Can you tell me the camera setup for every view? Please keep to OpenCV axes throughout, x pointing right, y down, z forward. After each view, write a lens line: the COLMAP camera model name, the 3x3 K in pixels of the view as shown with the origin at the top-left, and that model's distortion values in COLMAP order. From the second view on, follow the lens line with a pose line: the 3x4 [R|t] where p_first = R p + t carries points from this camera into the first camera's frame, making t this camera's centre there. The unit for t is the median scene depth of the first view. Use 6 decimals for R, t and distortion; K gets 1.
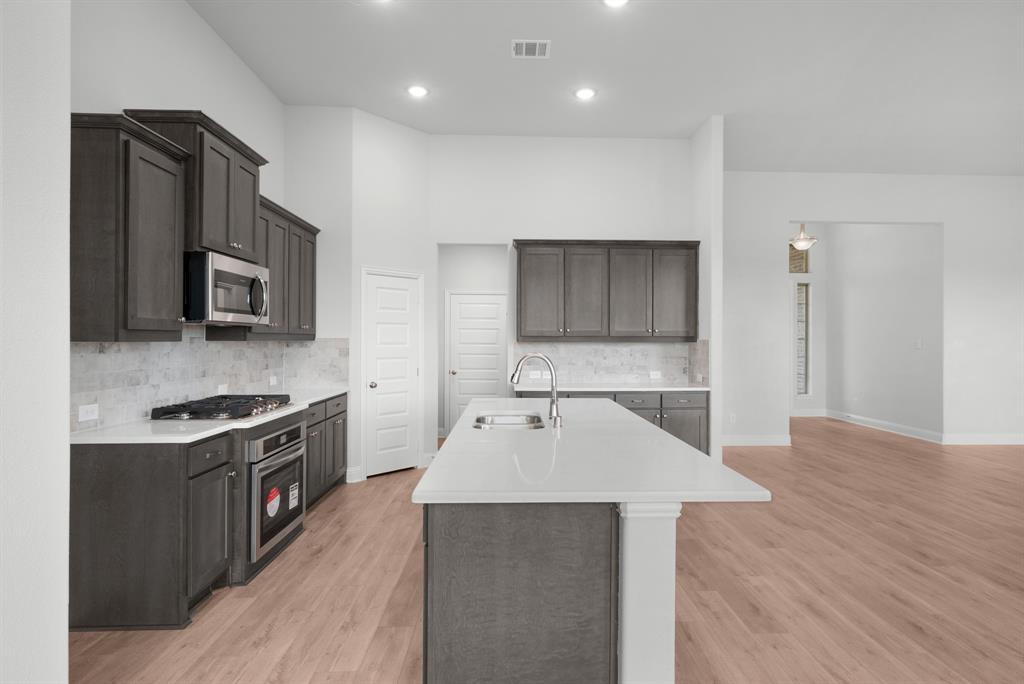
lens RADIAL K [[532.4, 0, 529.6], [0, 532.4, 338.8], [0, 0, 1]] dist [0.011806, -0.001752]
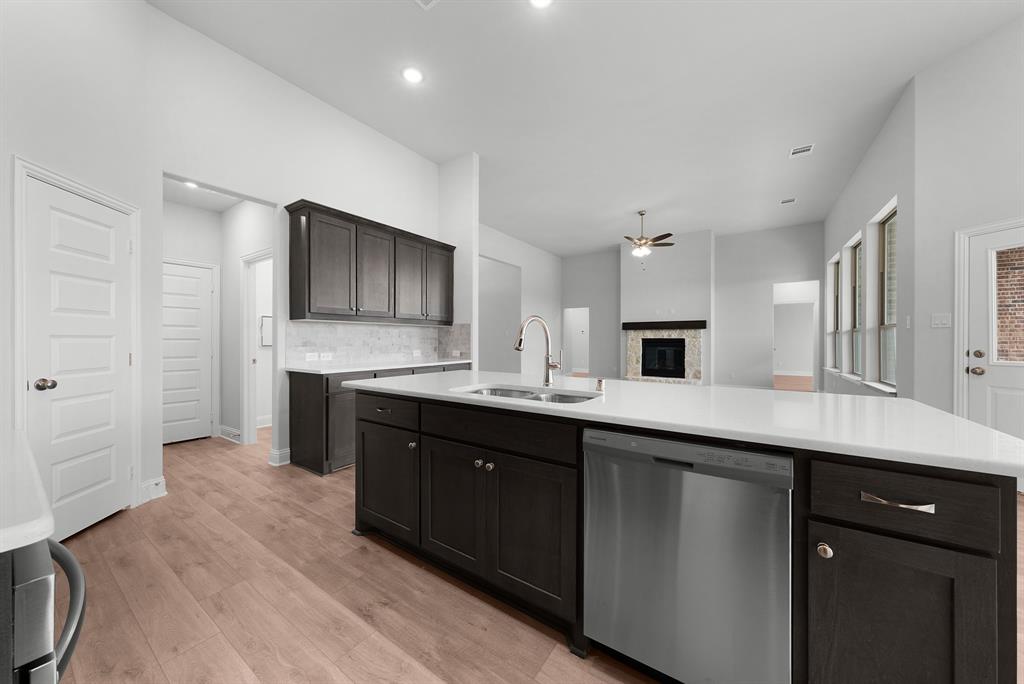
lens RADIAL K [[353.8, 0, 509.4], [0, 353.8, 340.2], [0, 0, 1]] dist [-0.000882, -0.000071]
pose [[0.600933, -0.002465, 0.799296, -0.297810], [-0.000302, 0.999994, 0.003311, 0.040708], [-0.799300, -0.002231, 0.600929, 0.406390]]
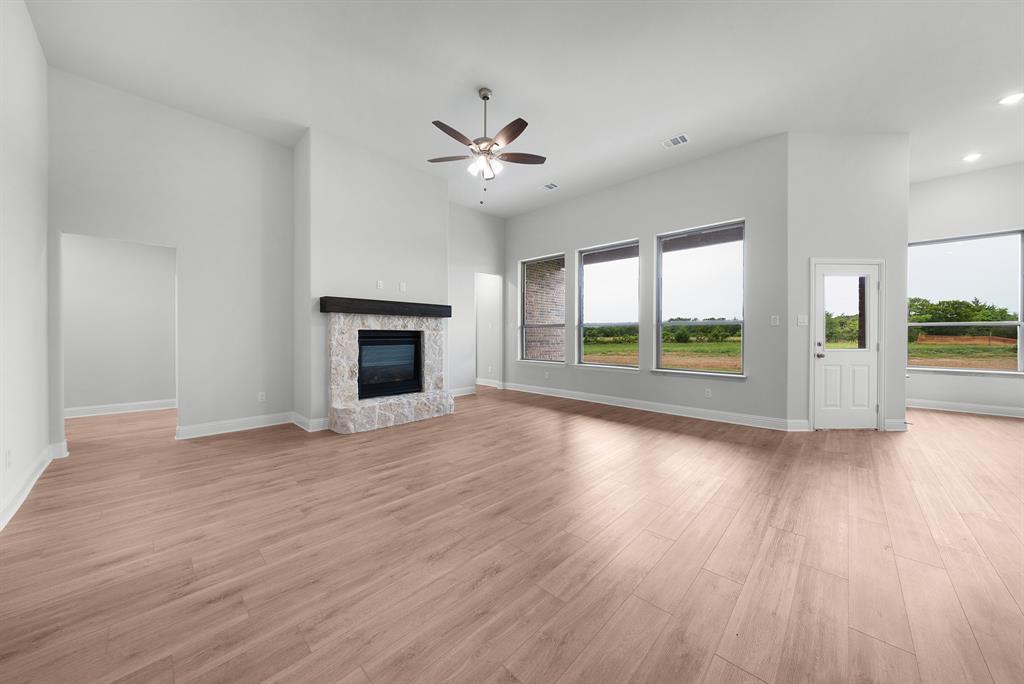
lens RADIAL K [[353.8, 0, 517.0], [0, 353.8, 340.4], [0, 0, 1]] dist [-0.000882, -0.000071]
pose [[-0.697374, -0.016950, 0.716507, 0.467011], [-0.006442, 0.999828, 0.017383, 0.045618], [-0.716679, 0.007507, -0.697363, 1.211414]]
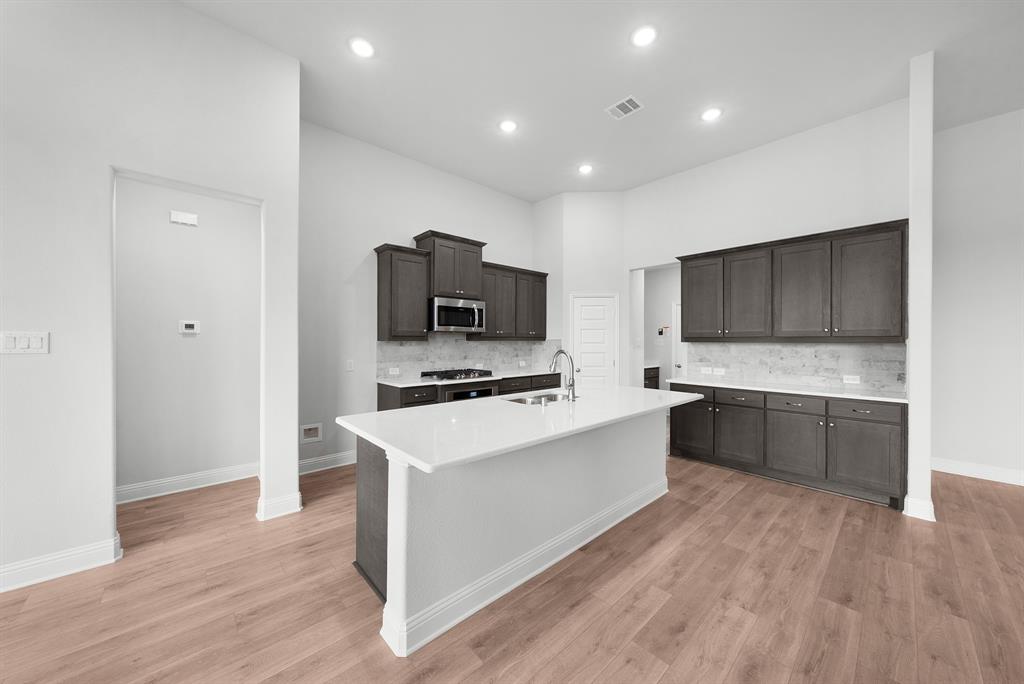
lens RADIAL K [[359.2, 0, 509.9], [0, 359.2, 341.1], [0, 0, 1]] dist [-0.002252, 0.000288]
pose [[0.640136, 0.000678, -0.768261, 0.369319], [0.001182, 0.999998, 0.001868, 0.001802], [0.768261, -0.002103, 0.640134, 0.195212]]
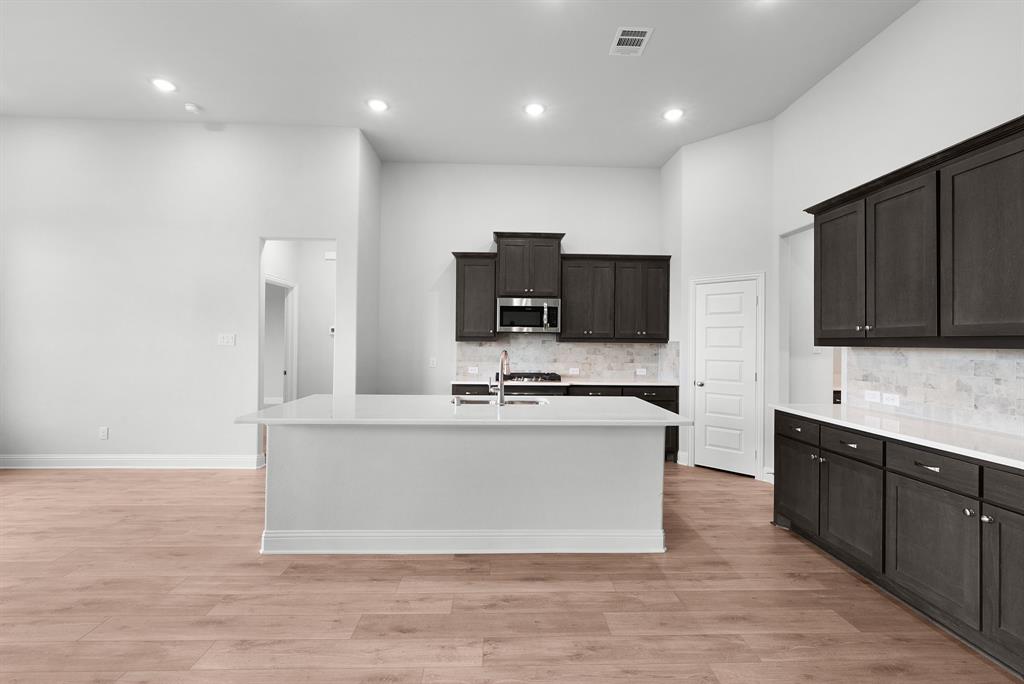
lens RADIAL K [[430.0, 0, 513.6], [0, 430.0, 338.0], [0, 0, 1]] dist [0.002707, 0.000486]
pose [[-0.005230, -0.012366, -0.999910, 0.604149], [-0.008841, 0.999885, -0.012319, 0.006169], [0.999947, 0.008776, -0.005339, 0.615674]]
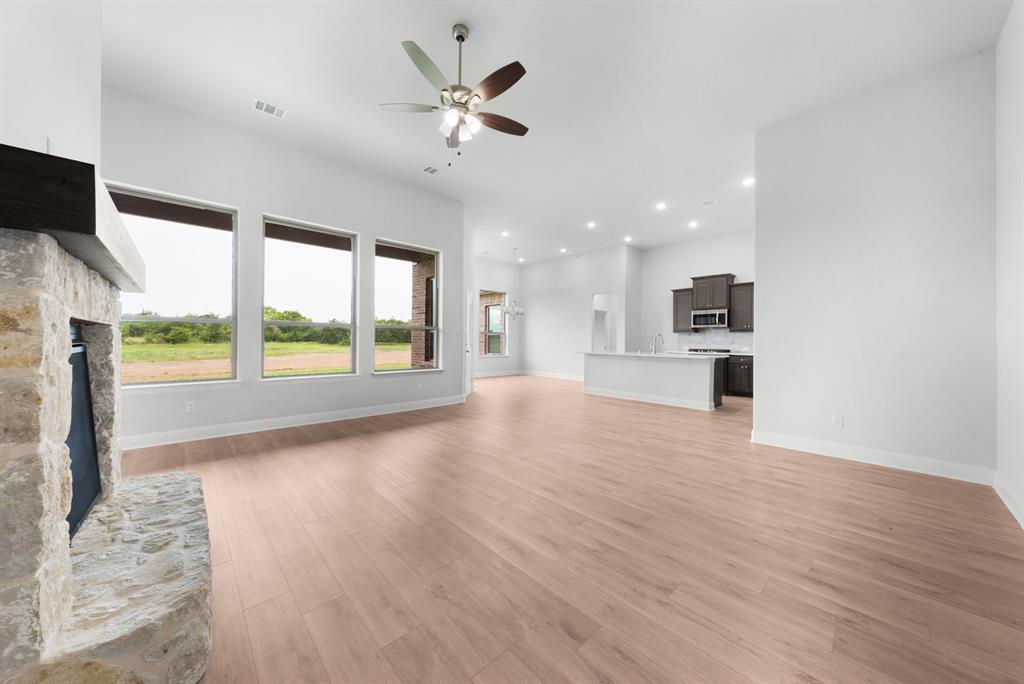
lens RADIAL K [[353.8, 0, 516.6], [0, 353.8, 339.6], [0, 0, 1]] dist [-0.000882, -0.000071]
pose [[-0.751103, -0.011212, -0.660090, 1.273634], [-0.012269, 0.999920, -0.003023, 0.048577], [0.660072, 0.005829, -0.751180, 1.239860]]
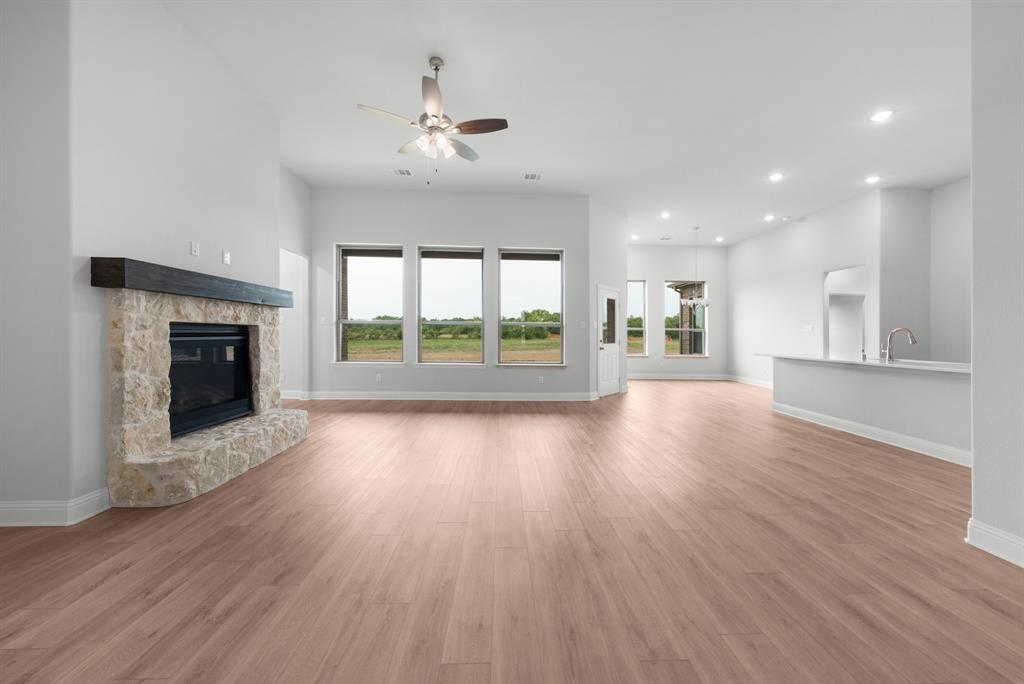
lens RADIAL K [[353.8, 0, 516.1], [0, 353.8, 335.7], [0, 0, 1]] dist [-0.000882, -0.000071]
pose [[-0.999863, -0.016545, -0.000736, 0.859445], [-0.016546, 0.999862, 0.001636, 0.047901], [0.000709, 0.001648, -0.999998, 1.384949]]
